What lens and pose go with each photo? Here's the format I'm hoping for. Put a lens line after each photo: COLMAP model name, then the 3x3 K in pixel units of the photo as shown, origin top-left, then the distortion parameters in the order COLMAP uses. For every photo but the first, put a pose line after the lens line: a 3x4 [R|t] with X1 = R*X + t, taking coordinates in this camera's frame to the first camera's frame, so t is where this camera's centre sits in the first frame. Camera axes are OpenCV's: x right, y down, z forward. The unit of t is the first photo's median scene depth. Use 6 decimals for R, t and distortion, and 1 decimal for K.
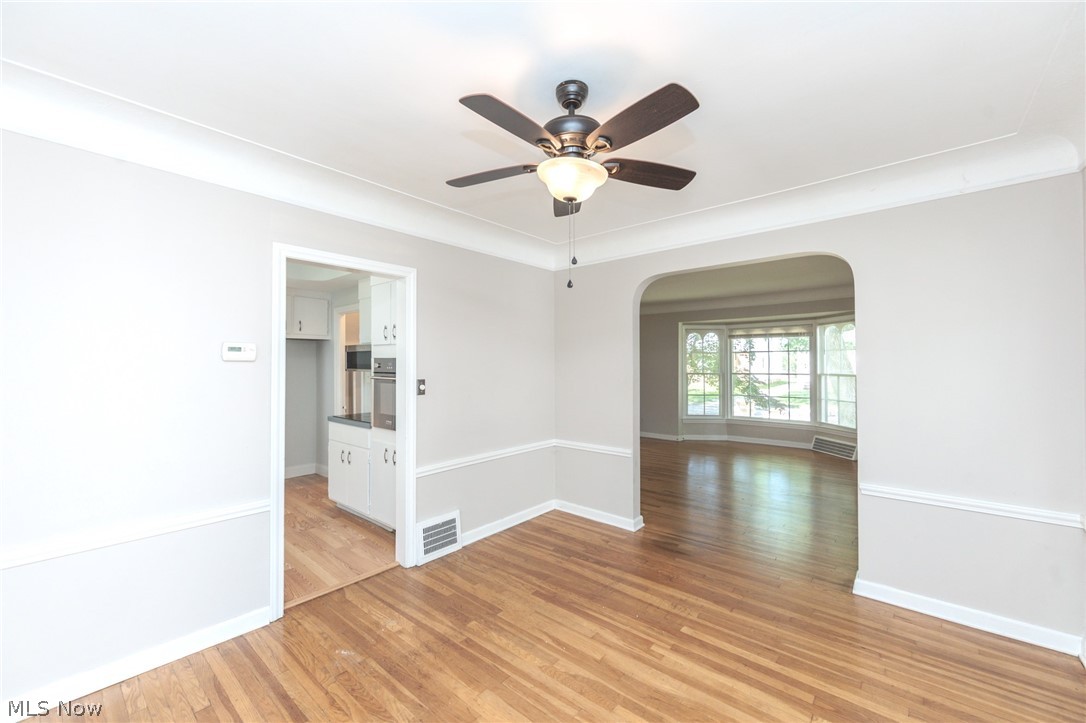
lens RADIAL K [[423.0, 0, 543.0], [0, 423.0, 361.5], [0, 0, 1]] dist [-0.001693, -0.000259]
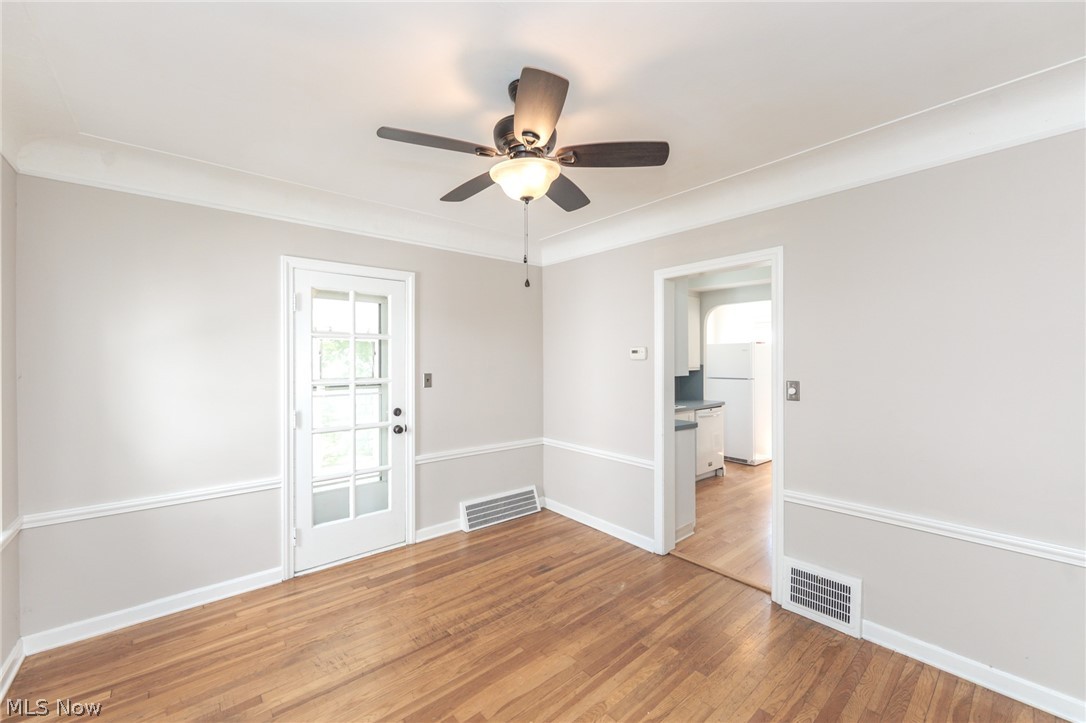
lens RADIAL K [[426.9, 0, 544.1], [0, 426.9, 361.9], [0, 0, 1]] dist [0.000465, -0.000113]
pose [[-0.143373, 0.000538, -0.989669, 0.736779], [0.006274, 0.999980, -0.000365, 0.003847], [0.989649, -0.006261, -0.143374, 0.823457]]
